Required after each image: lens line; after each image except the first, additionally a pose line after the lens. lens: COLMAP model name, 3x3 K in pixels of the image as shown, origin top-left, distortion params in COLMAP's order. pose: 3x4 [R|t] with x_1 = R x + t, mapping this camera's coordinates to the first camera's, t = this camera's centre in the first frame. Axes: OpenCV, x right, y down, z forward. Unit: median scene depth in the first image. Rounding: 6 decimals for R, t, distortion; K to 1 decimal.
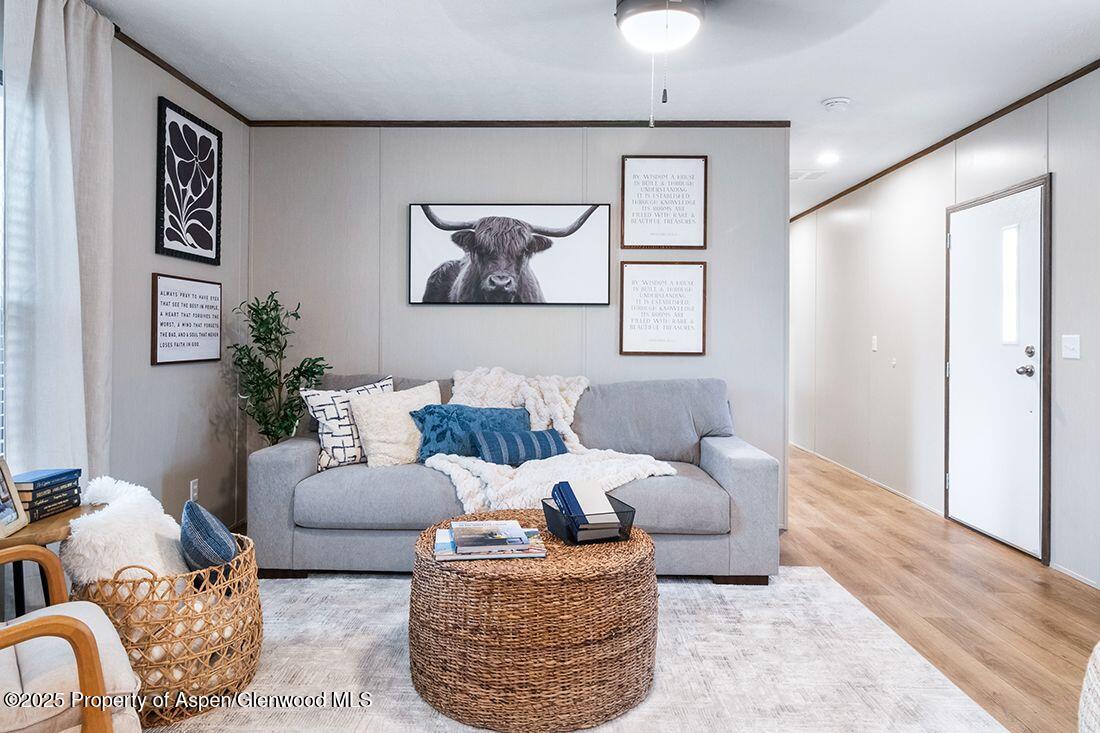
lens RADIAL K [[713.1, 0, 548.4], [0, 713.1, 339.4], [0, 0, 1]] dist [0.000238, -0.000560]
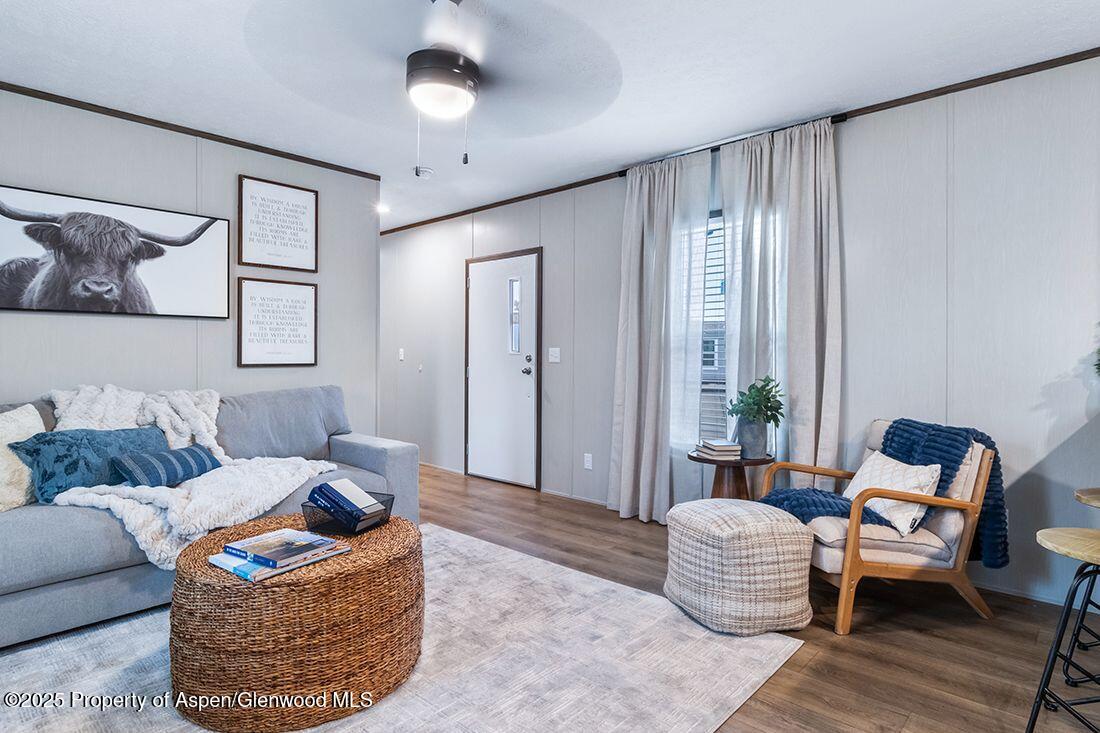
lens RADIAL K [[595.4, 0, 550.0], [0, 595.4, 366.5], [0, 0, 1]] dist [-0.001366, -0.000192]
pose [[0.657697, -0.023172, 0.752926, -0.258034], [0.004970, 0.999638, 0.026424, -0.000127], [-0.753266, -0.013637, 0.657575, 0.090260]]
